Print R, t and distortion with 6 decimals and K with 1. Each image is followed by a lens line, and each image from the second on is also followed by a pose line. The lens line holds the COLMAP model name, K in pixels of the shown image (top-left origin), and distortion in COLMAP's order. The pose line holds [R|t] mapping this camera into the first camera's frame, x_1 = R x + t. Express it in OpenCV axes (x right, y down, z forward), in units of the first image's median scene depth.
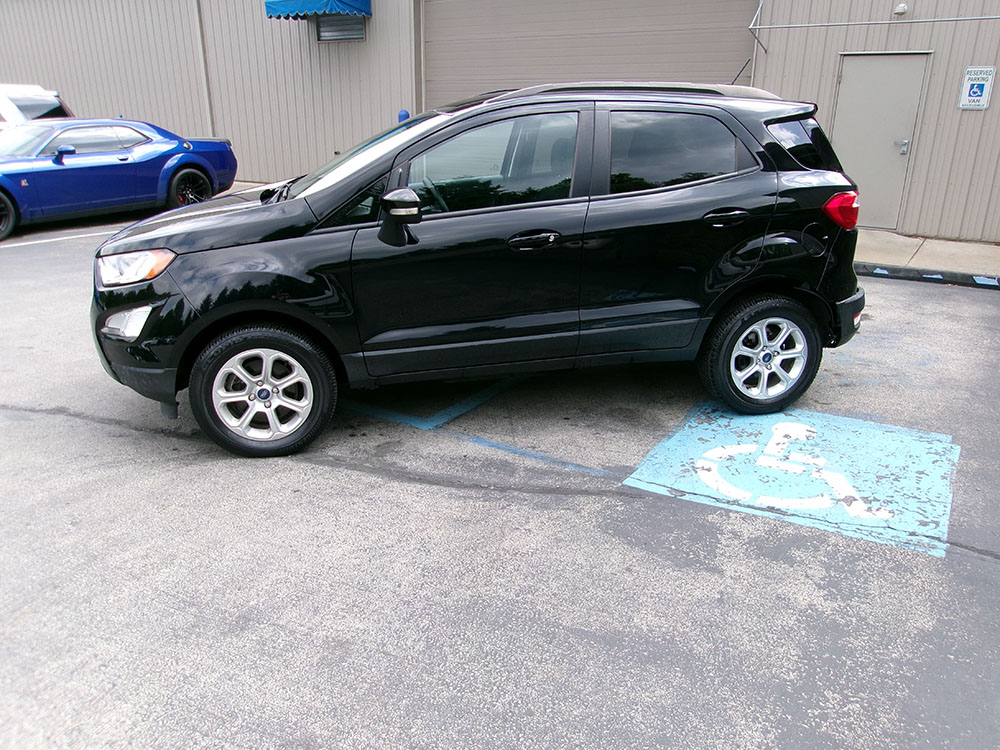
lens RADIAL K [[767.6, 0, 500.0], [0, 767.6, 375.0], [0, 0, 1]] dist [0.000593, -0.003075]
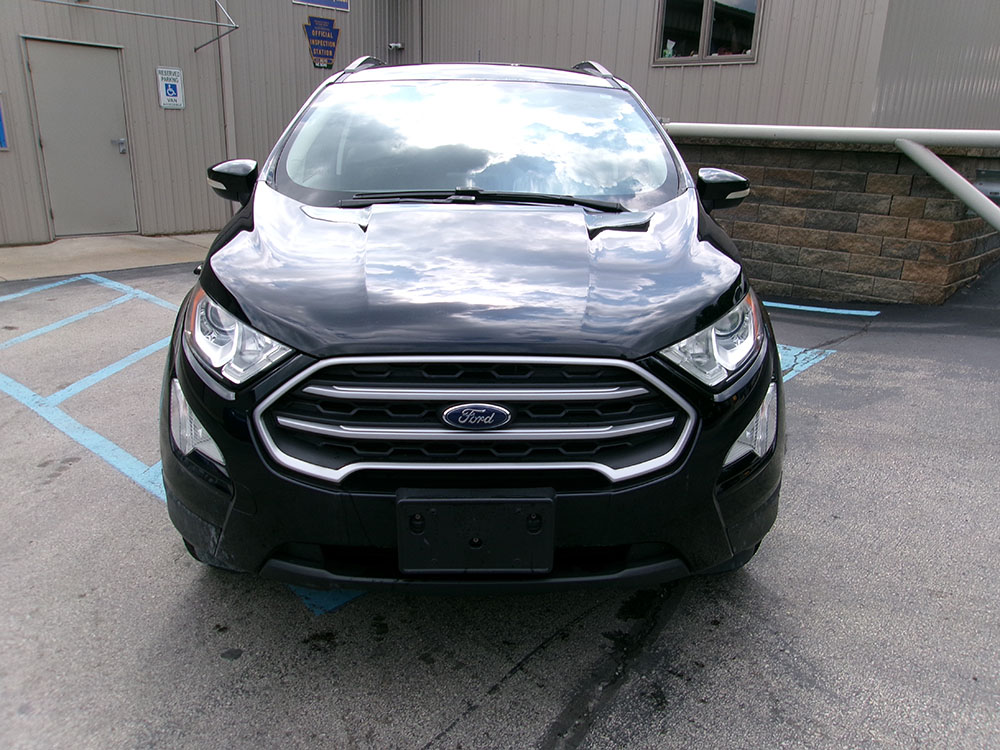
lens RADIAL K [[779.6, 0, 500.0], [0, 779.6, 375.0], [0, 0, 1]] dist [-0.000819, 0.040581]
pose [[0.176632, -0.290799, 0.940339, -0.395551], [0.304342, 0.924679, 0.228789, -0.112709], [-0.936043, 0.245773, 0.251830, 0.384052]]
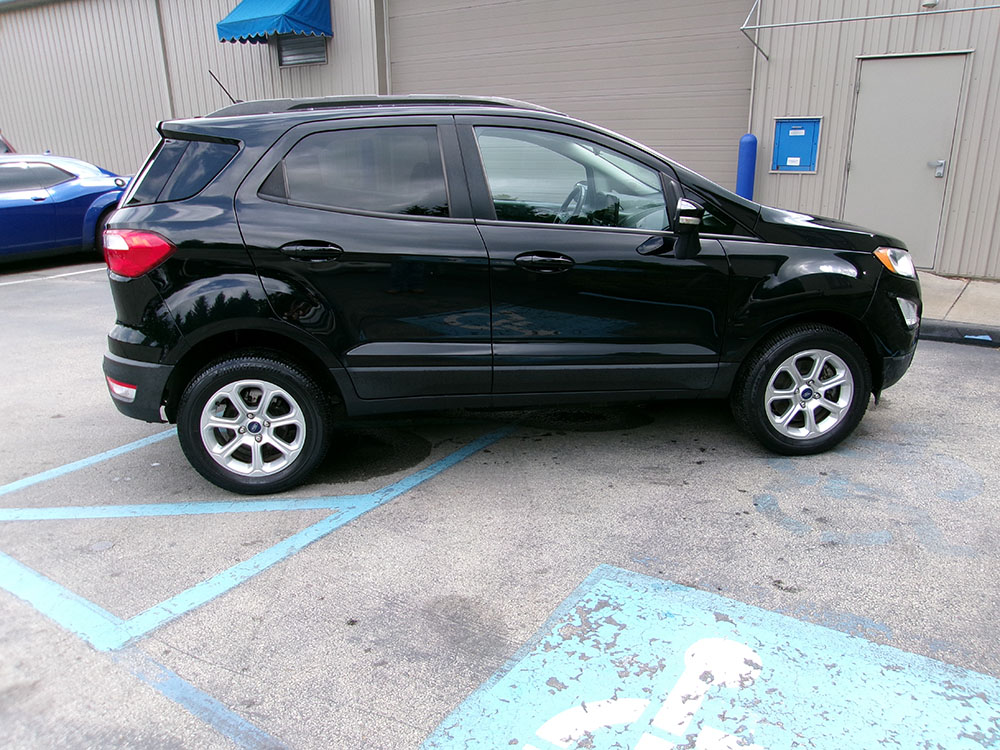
lens RADIAL K [[767.6, 0, 500.0], [0, 767.6, 375.0], [0, 0, 1]] dist [0.000593, -0.003075]
pose [[0.998533, -0.004878, -0.053932, 0.105499], [0.002924, 0.999339, -0.036246, -0.051124], [0.054074, 0.036035, 0.997887, 0.174341]]
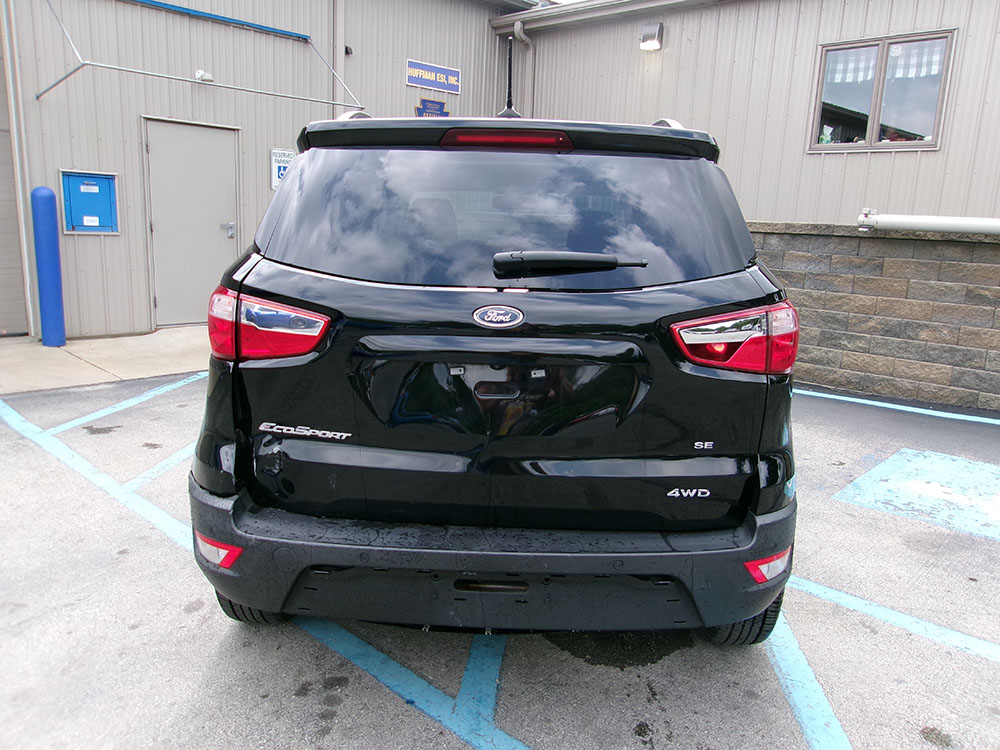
lens RADIAL K [[779.6, 0, 500.0], [0, 779.6, 375.0], [0, 0, 1]] dist [-0.000819, 0.040581]
pose [[0.199693, -0.193756, 0.960511, -0.317374], [0.290713, 0.947833, 0.130759, -0.165525], [-0.935740, 0.253121, 0.245603, 0.529982]]
